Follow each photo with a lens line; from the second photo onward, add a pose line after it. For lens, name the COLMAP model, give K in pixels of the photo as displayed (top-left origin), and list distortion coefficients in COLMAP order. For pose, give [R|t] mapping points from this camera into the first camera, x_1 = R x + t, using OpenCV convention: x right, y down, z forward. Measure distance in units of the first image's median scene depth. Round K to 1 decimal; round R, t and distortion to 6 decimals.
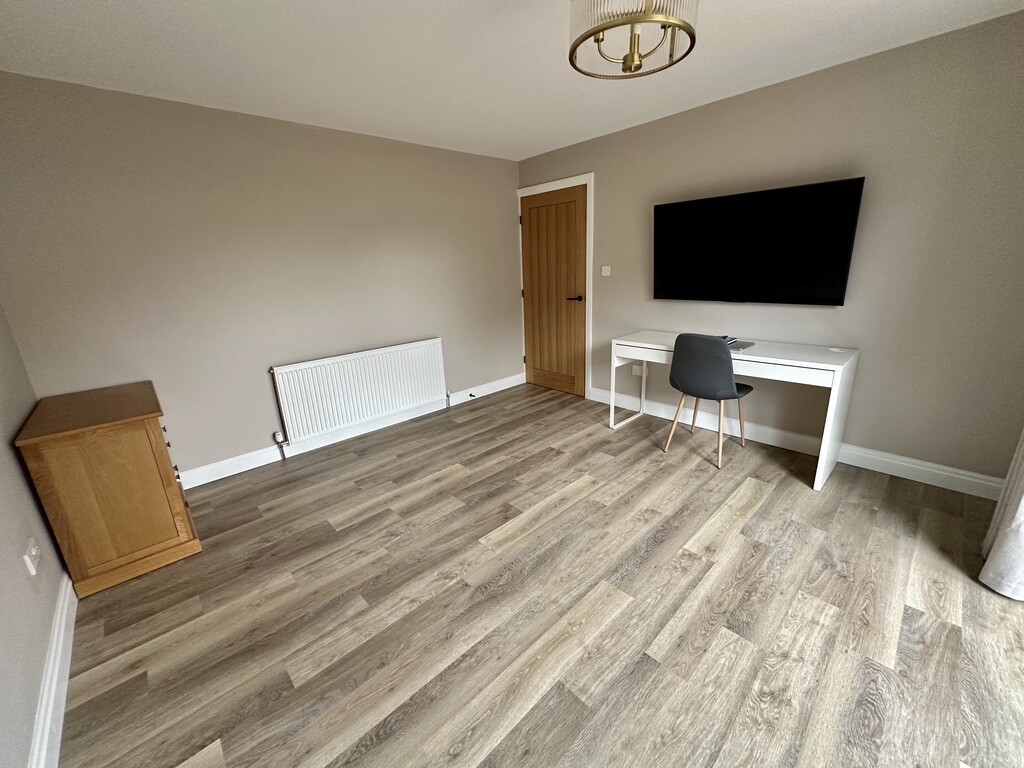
lens RADIAL K [[408.8, 0, 510.2], [0, 408.8, 381.7], [0, 0, 1]] dist [-0.001145, 0.000278]
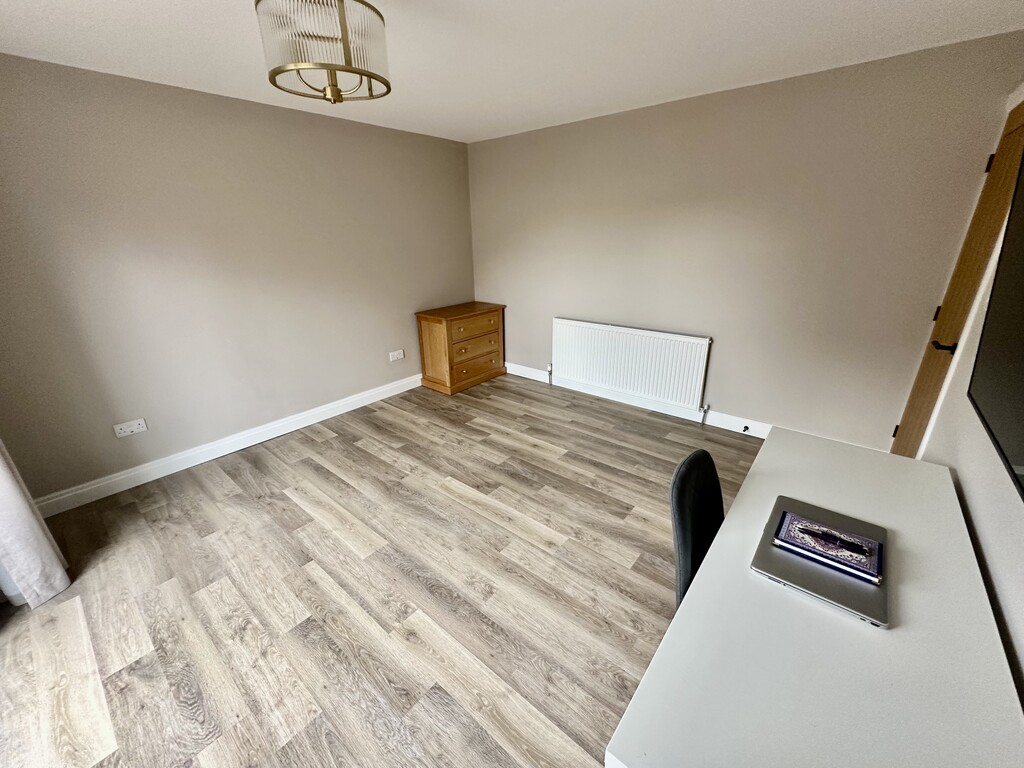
lens RADIAL K [[408.8, 0, 510.2], [0, 408.8, 381.7], [0, 0, 1]] dist [-0.001145, 0.000278]
pose [[0.122227, 0.381087, -0.916424, 1.117718], [-0.264861, 0.902386, 0.339924, -0.407467], [0.956509, 0.201177, 0.211232, 0.945289]]
